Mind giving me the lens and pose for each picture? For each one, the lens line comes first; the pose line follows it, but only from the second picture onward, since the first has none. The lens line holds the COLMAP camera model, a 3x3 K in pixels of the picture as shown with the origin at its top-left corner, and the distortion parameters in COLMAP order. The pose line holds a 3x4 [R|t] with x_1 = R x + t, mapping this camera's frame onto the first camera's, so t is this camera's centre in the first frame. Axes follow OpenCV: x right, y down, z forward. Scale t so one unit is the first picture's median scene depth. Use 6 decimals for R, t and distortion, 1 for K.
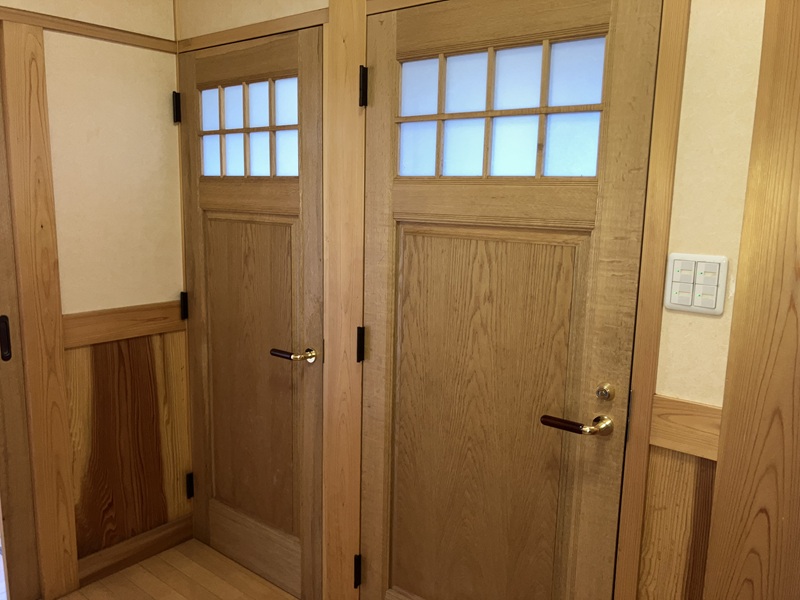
lens RADIAL K [[665.0, 0, 398.2], [0, 665.0, 301.4], [0, 0, 1]] dist [0.019564, -0.016581]
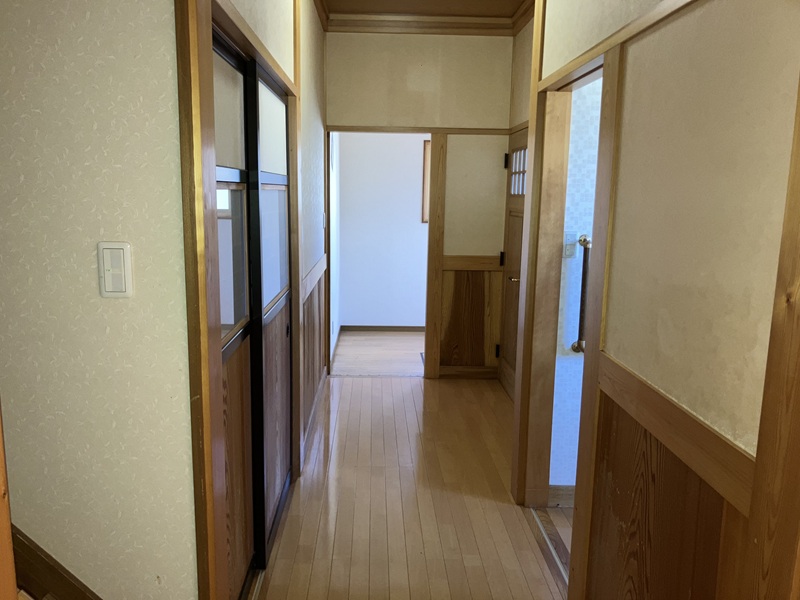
lens RADIAL K [[665.0, 0, 400.3], [0, 665.0, 300.2], [0, 0, 1]] dist [0.019564, -0.016581]
pose [[0.662941, 0.116201, -0.739599, 1.003777], [-0.127786, 0.990948, 0.041149, 0.089814], [0.737685, 0.067231, 0.671789, -0.578788]]
